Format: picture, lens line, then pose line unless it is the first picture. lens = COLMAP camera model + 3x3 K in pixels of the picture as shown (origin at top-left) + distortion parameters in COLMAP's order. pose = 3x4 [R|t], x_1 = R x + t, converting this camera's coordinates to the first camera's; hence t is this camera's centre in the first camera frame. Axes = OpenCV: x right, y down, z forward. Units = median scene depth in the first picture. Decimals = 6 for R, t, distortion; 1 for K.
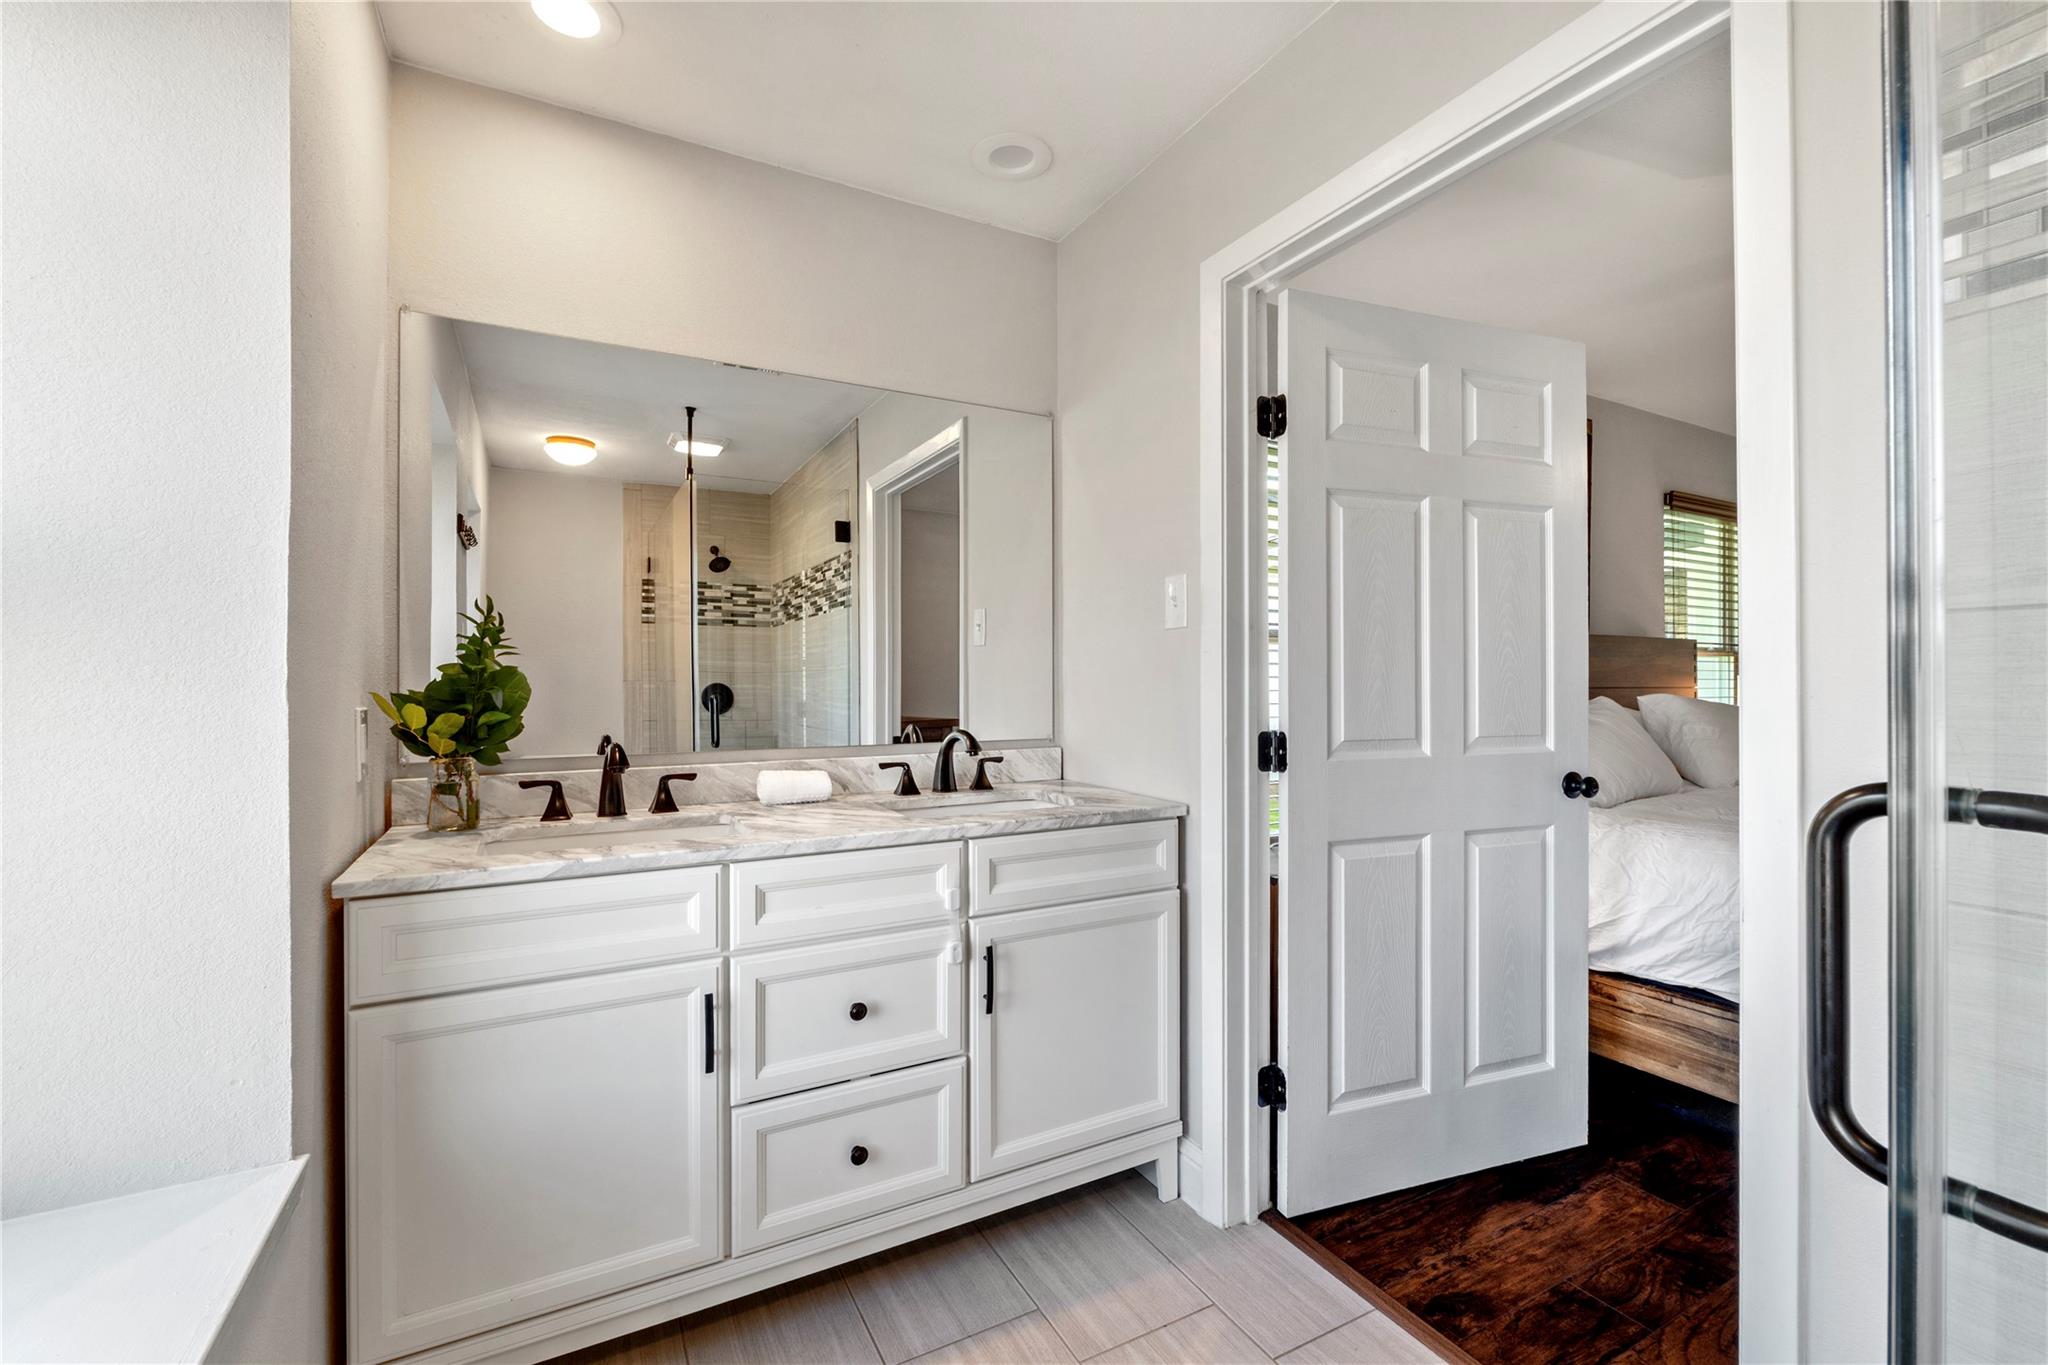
lens RADIAL K [[874.3, 0, 1019.2], [0, 874.3, 658.6], [0, 0, 1]] dist [-0.007066, -0.000103]
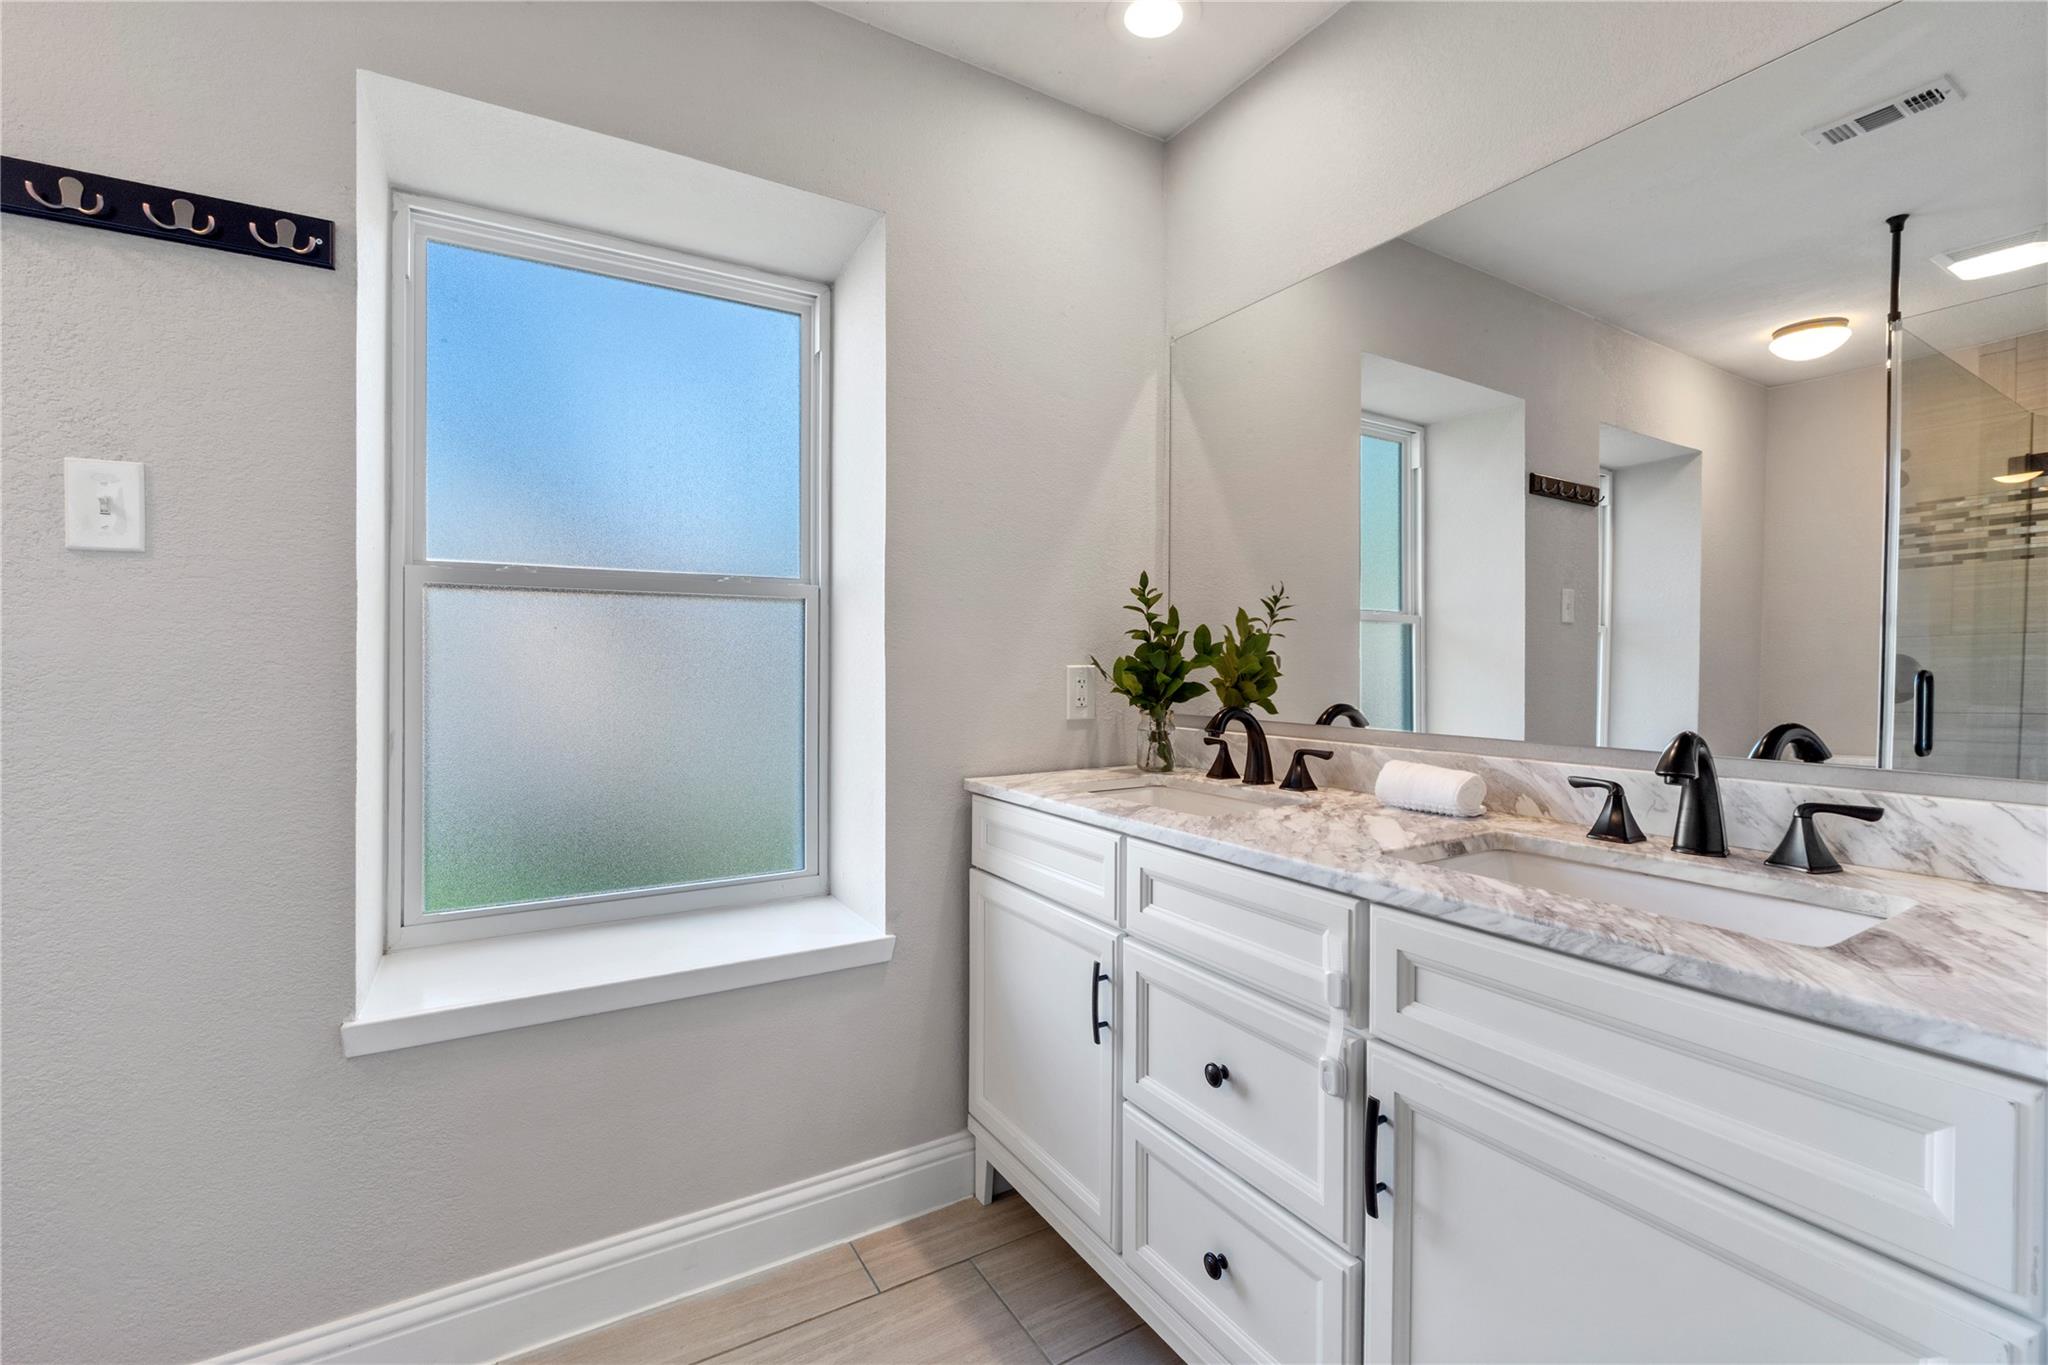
lens RADIAL K [[874.3, 0, 1019.2], [0, 874.3, 658.6], [0, 0, 1]] dist [-0.007066, -0.000103]
pose [[0.038470, -0.000262, -0.999260, 0.518494], [0.025147, 0.999684, 0.000706, 0.037310], [0.998943, -0.025155, 0.038465, 0.750435]]
